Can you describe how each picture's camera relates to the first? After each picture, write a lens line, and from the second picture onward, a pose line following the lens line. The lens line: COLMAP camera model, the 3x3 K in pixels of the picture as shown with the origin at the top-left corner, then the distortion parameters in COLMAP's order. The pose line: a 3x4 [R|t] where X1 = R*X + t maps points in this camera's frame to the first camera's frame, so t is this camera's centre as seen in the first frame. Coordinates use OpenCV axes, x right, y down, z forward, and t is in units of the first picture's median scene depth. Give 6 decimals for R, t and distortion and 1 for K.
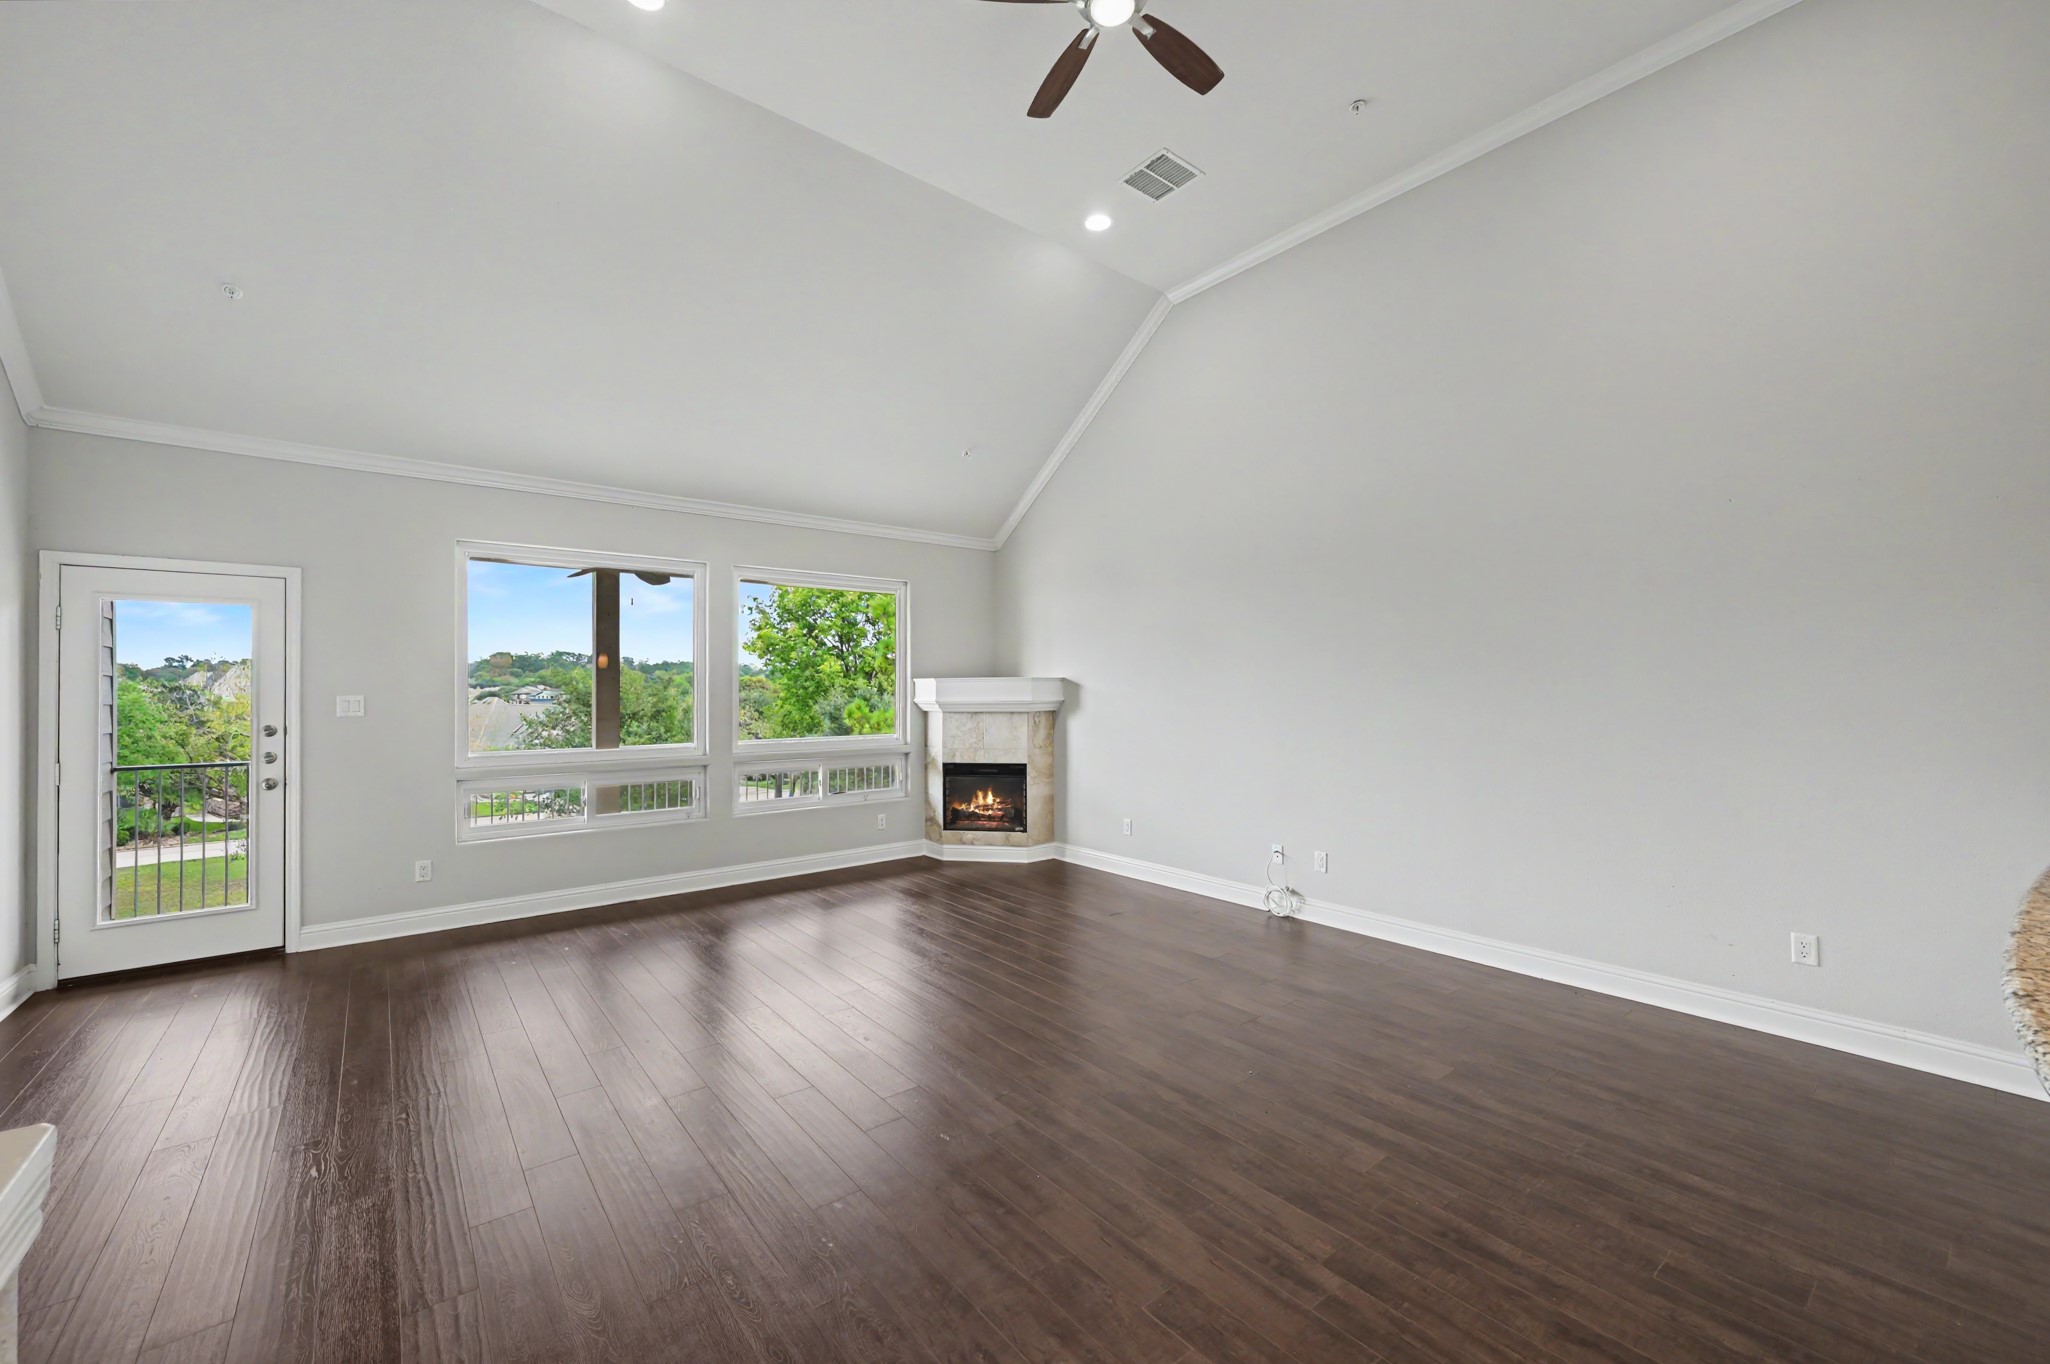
lens RADIAL K [[815.4, 0, 1025.0], [0, 815.4, 682.0], [0, 0, 1]] dist [-0.002982, 0.000126]
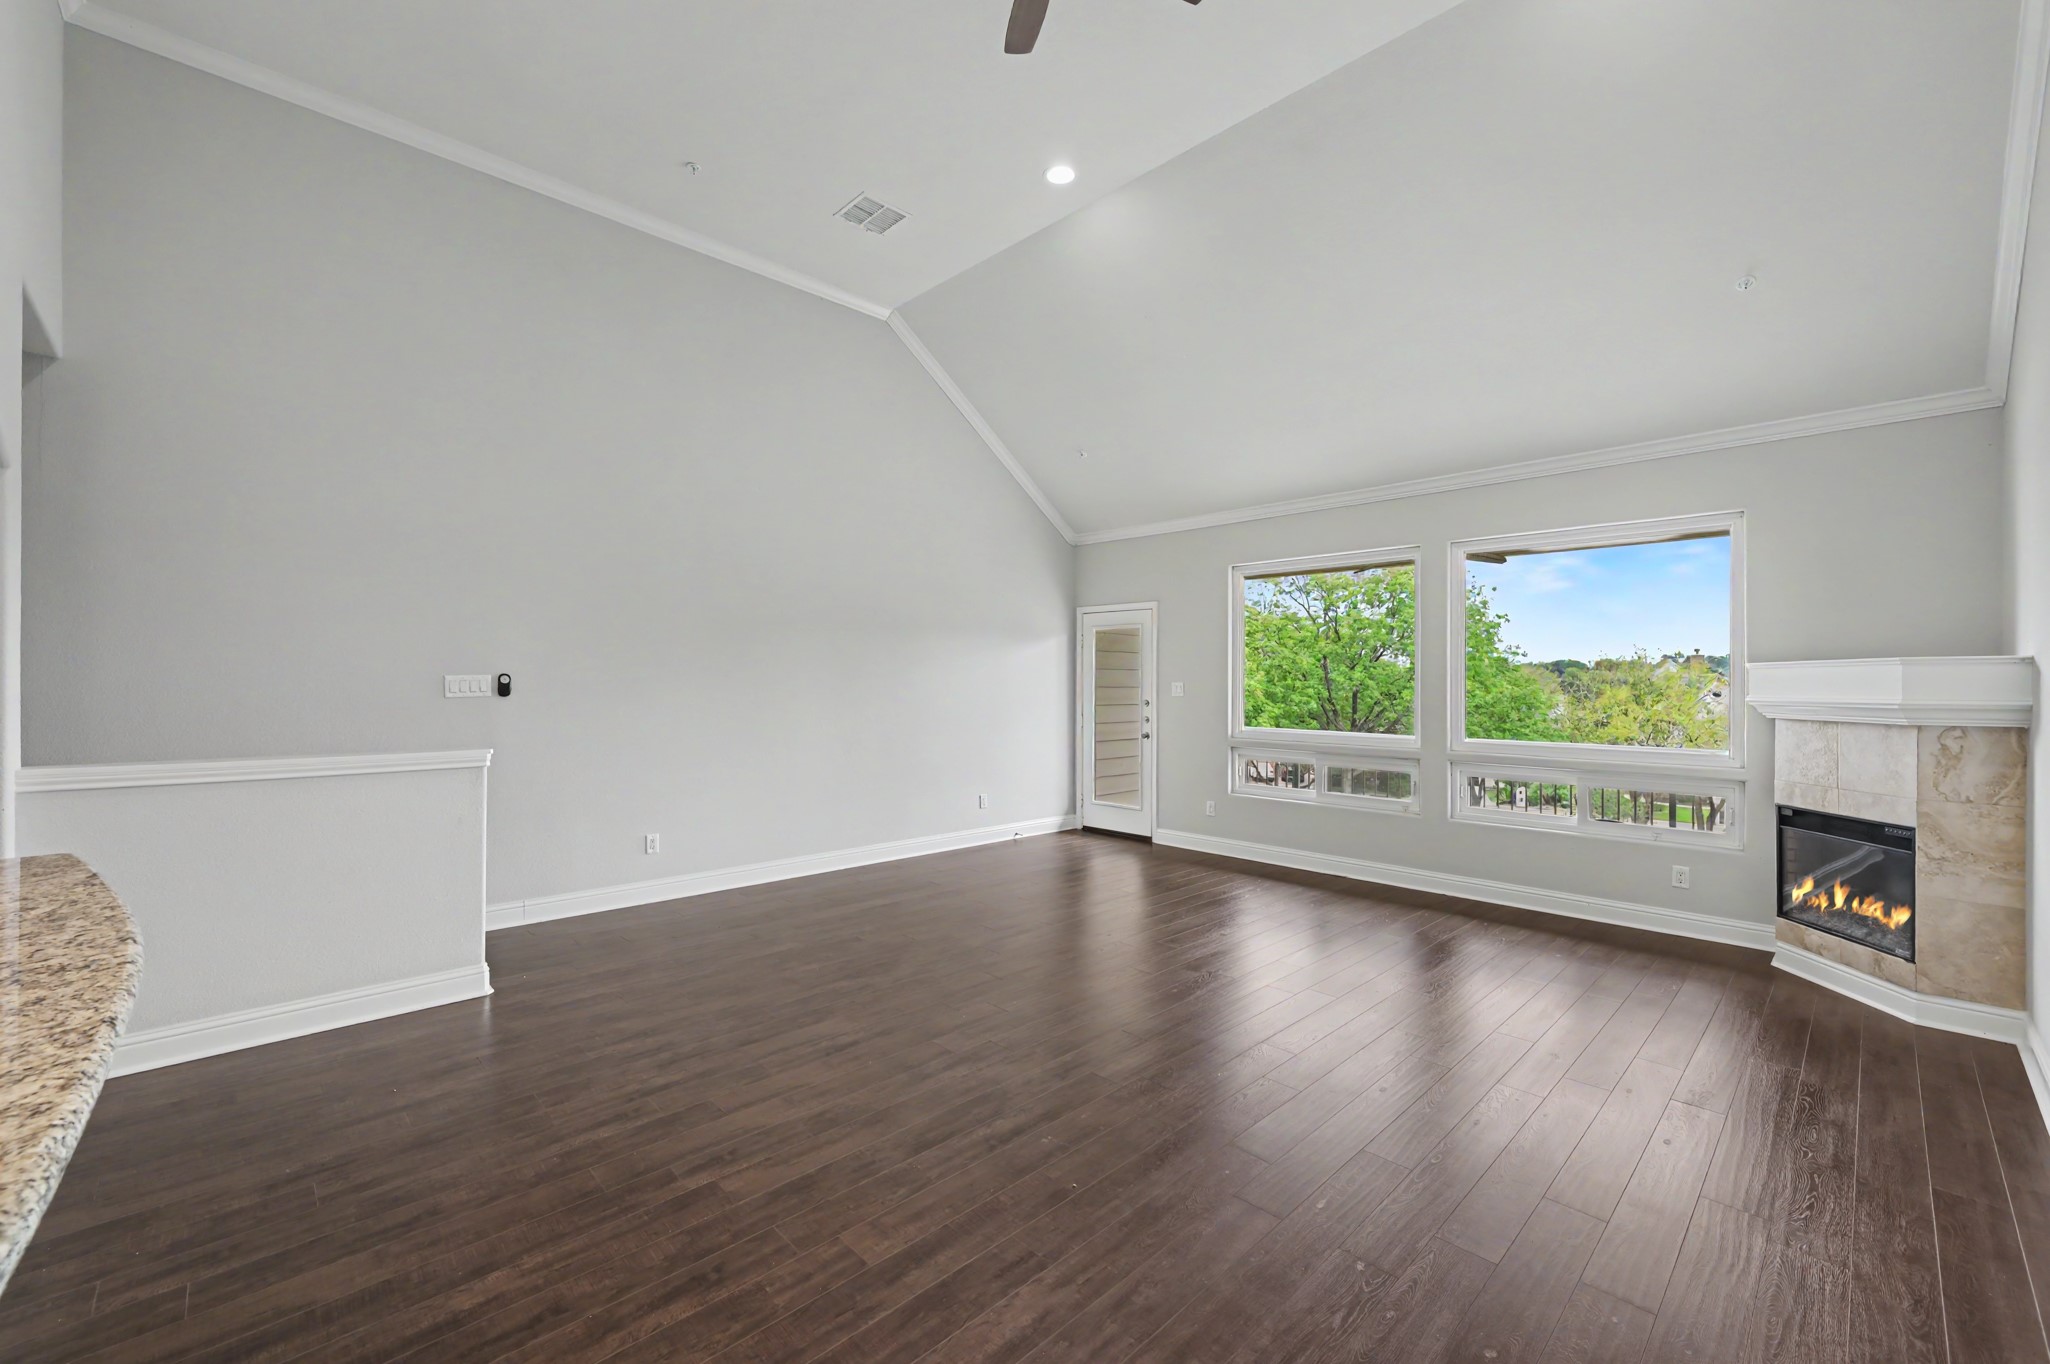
lens RADIAL K [[819.3, 0, 1013.3], [0, 819.3, 680.0], [0, 0, 1]] dist [-0.000510, 0.000057]
pose [[0.085063, 0.003504, -0.996369, 0.687455], [0.003468, 0.999987, 0.003812, 0.006069], [0.996370, -0.003779, 0.085050, 0.591659]]
